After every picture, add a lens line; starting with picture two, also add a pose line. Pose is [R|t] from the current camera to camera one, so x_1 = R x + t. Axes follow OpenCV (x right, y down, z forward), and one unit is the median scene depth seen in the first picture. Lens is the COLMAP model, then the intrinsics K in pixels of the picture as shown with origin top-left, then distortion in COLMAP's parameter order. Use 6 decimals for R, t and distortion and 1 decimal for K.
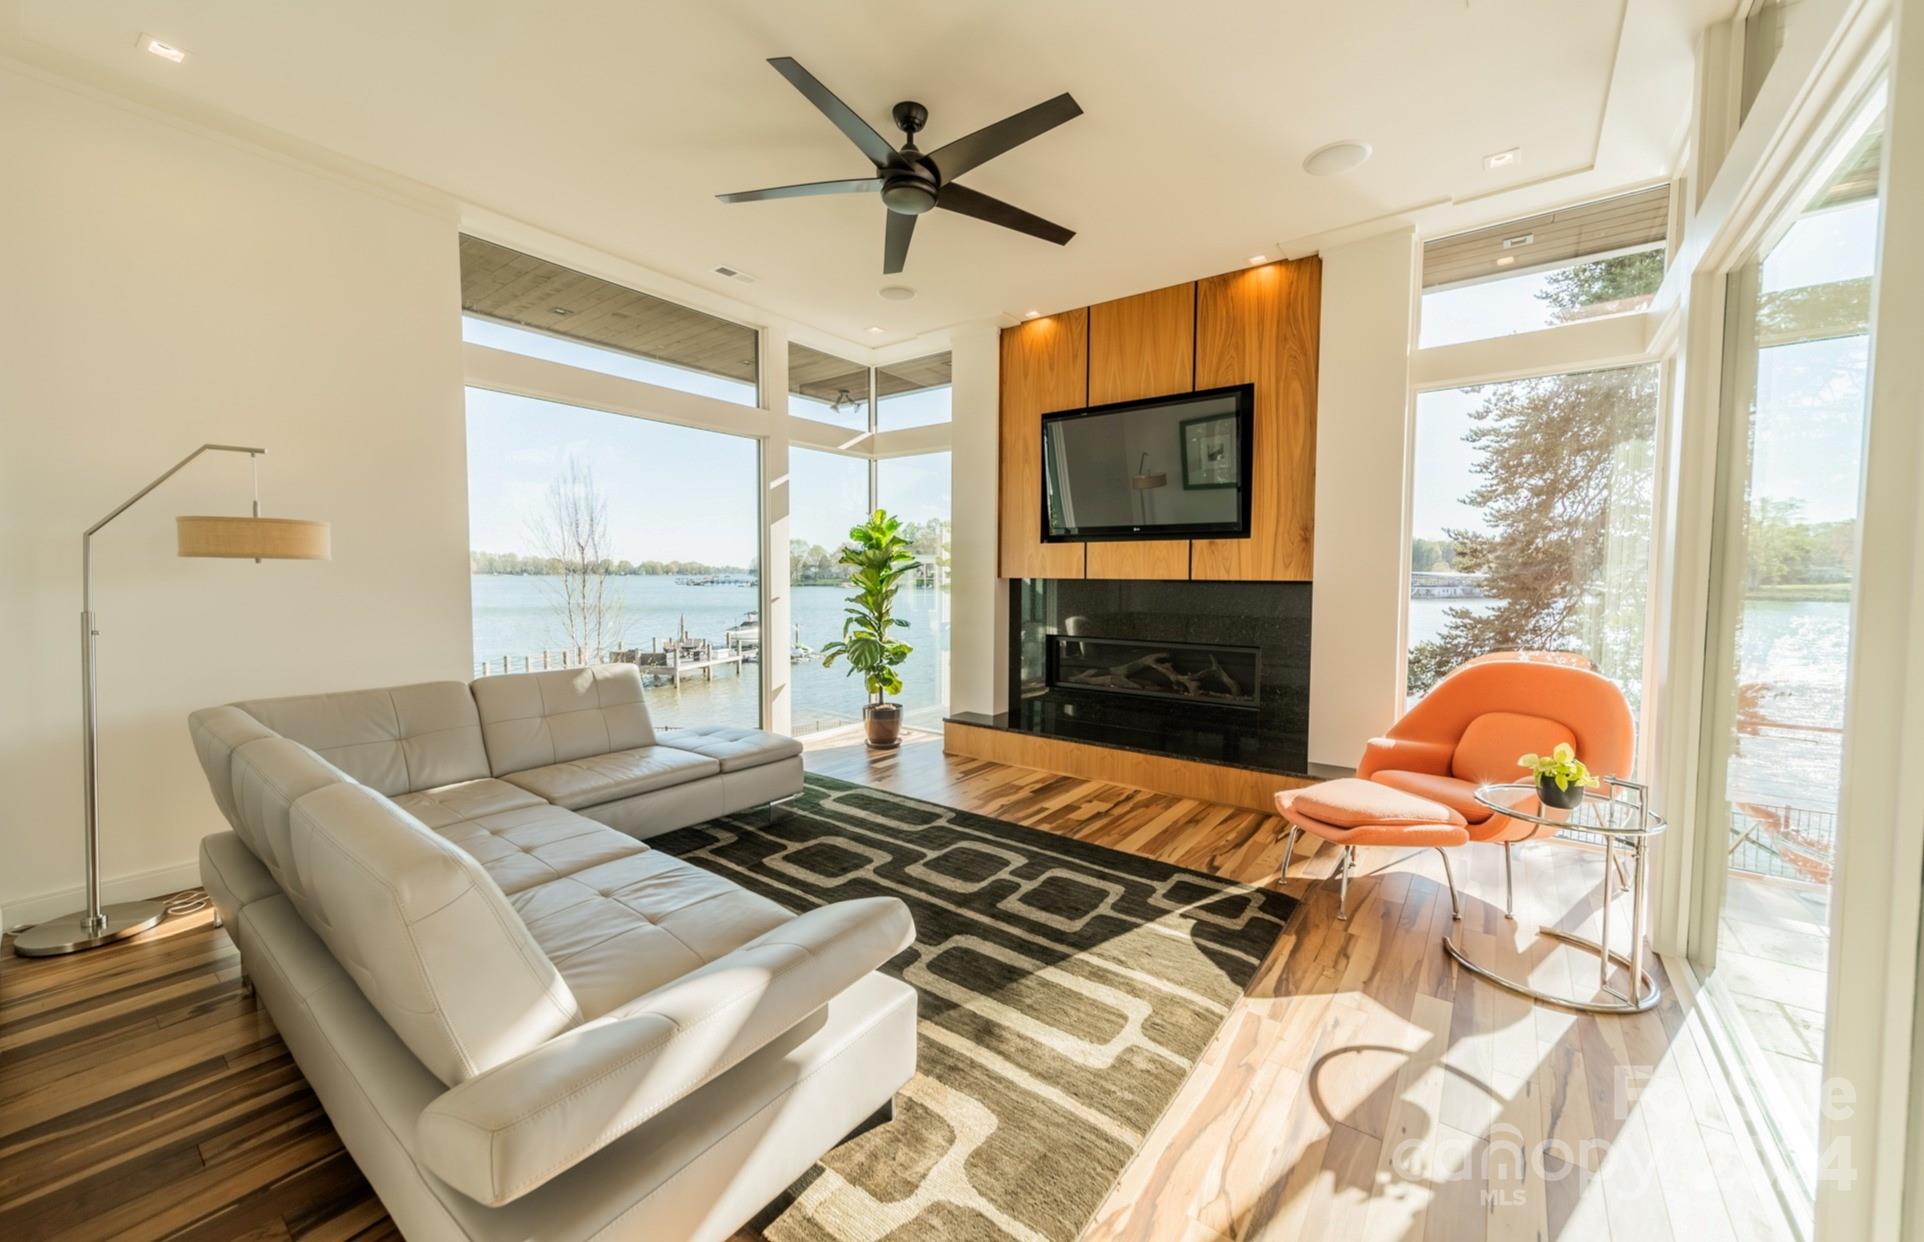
lens RADIAL K [[703.6, 0, 972.1], [0, 703.6, 613.4], [0, 0, 1]] dist [0.013027, 0.000074]
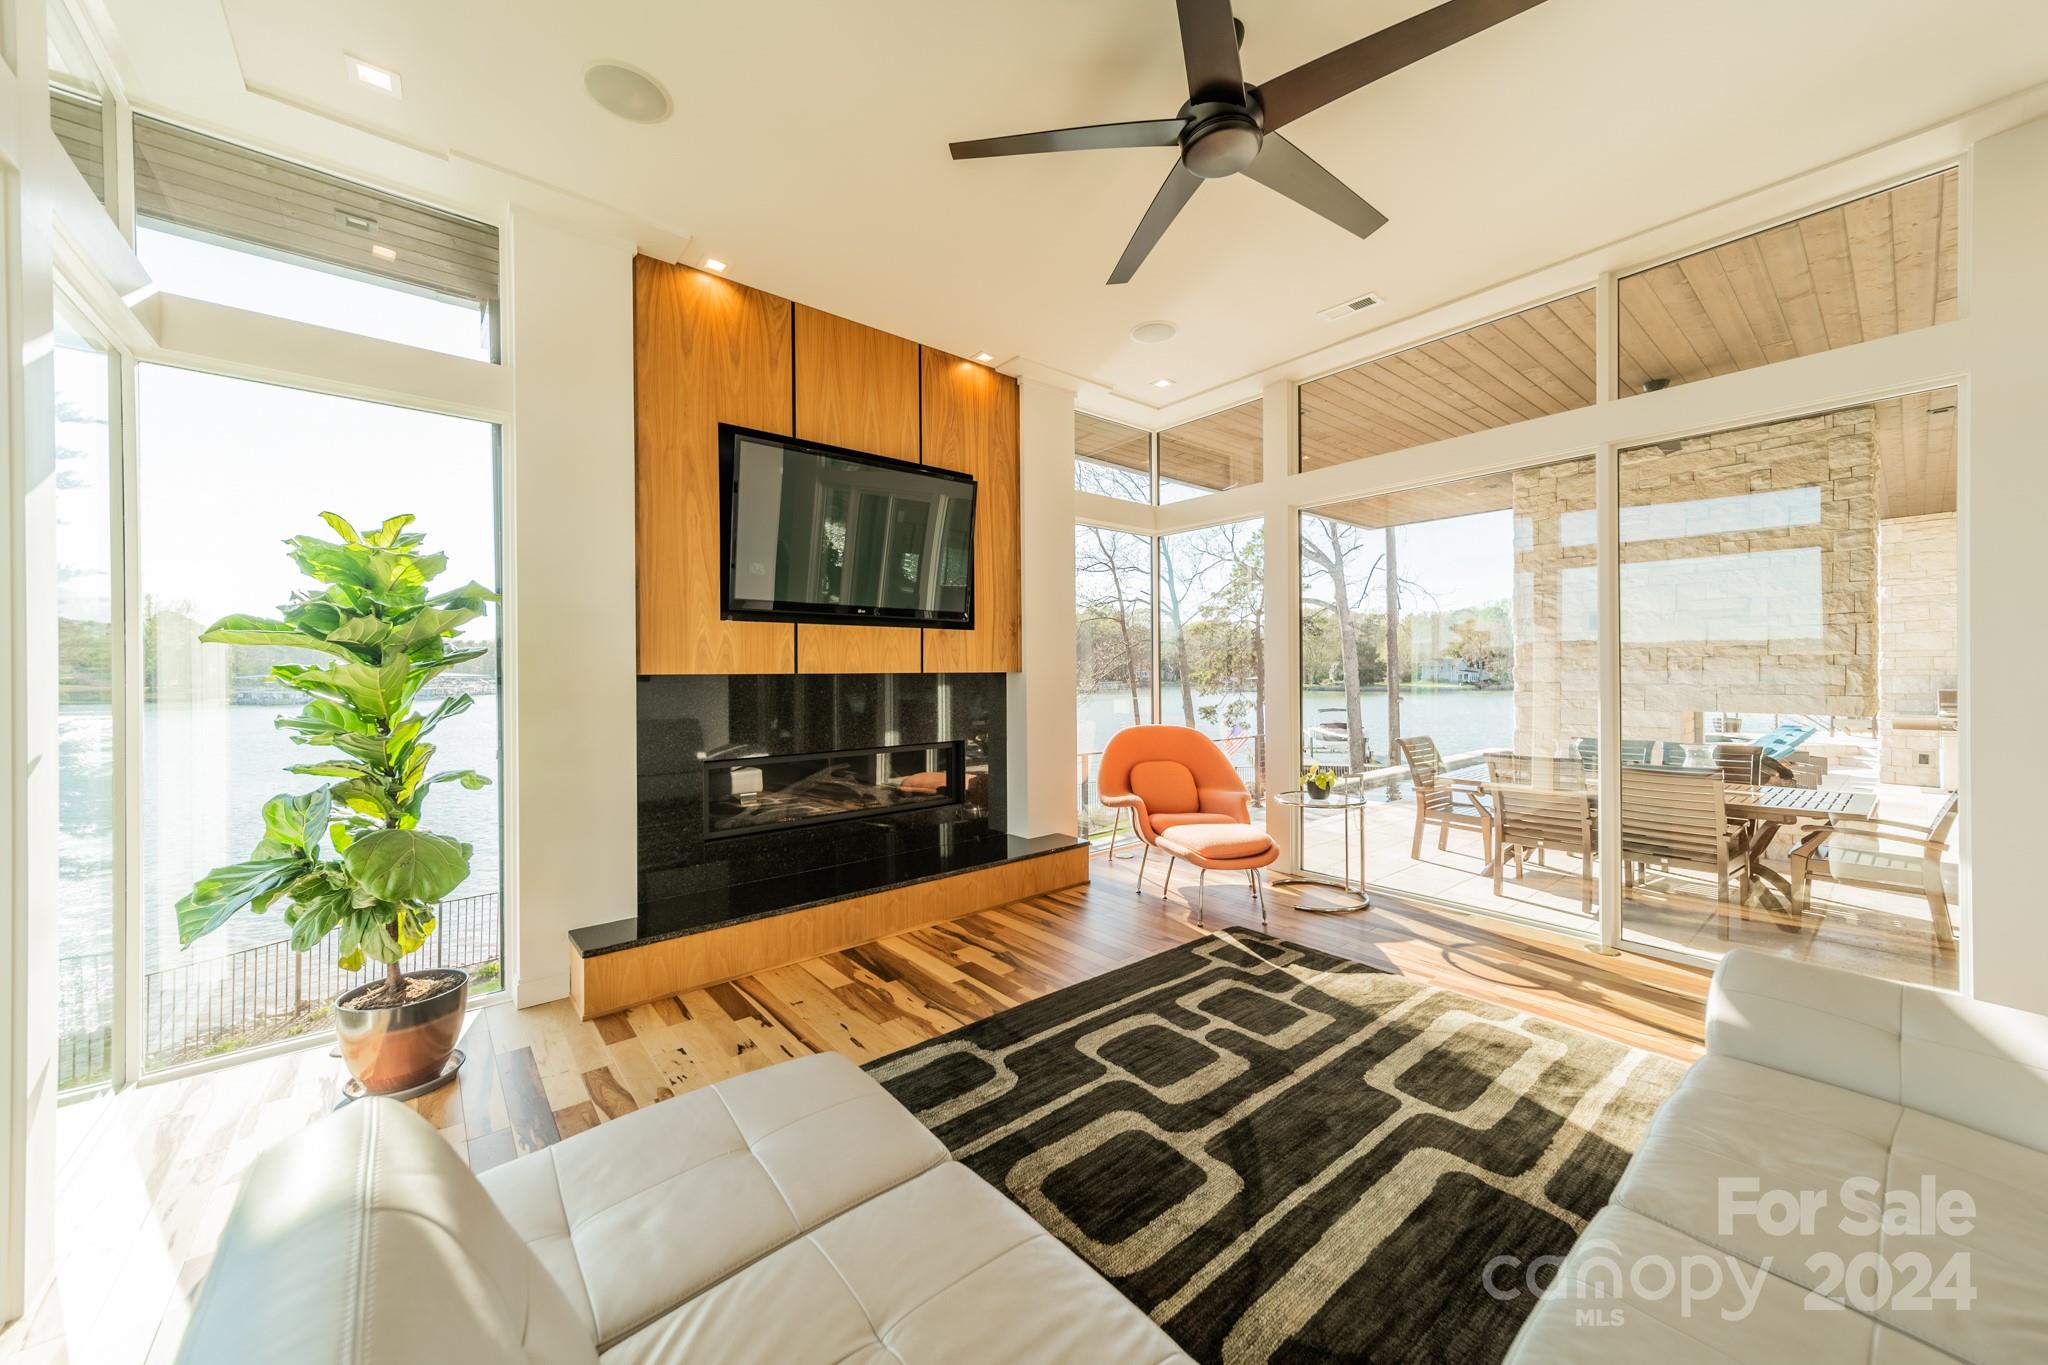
lens RADIAL K [[722.5, 0, 1034.2], [0, 722.5, 675.8], [0, 0, 1]] dist [0.007856, -0.000268]
pose [[0.248720, -0.012738, 0.968492, -0.613446], [0.064593, 0.997906, -0.003463, -0.036329], [-0.966419, 0.063419, 0.249022, 0.724737]]
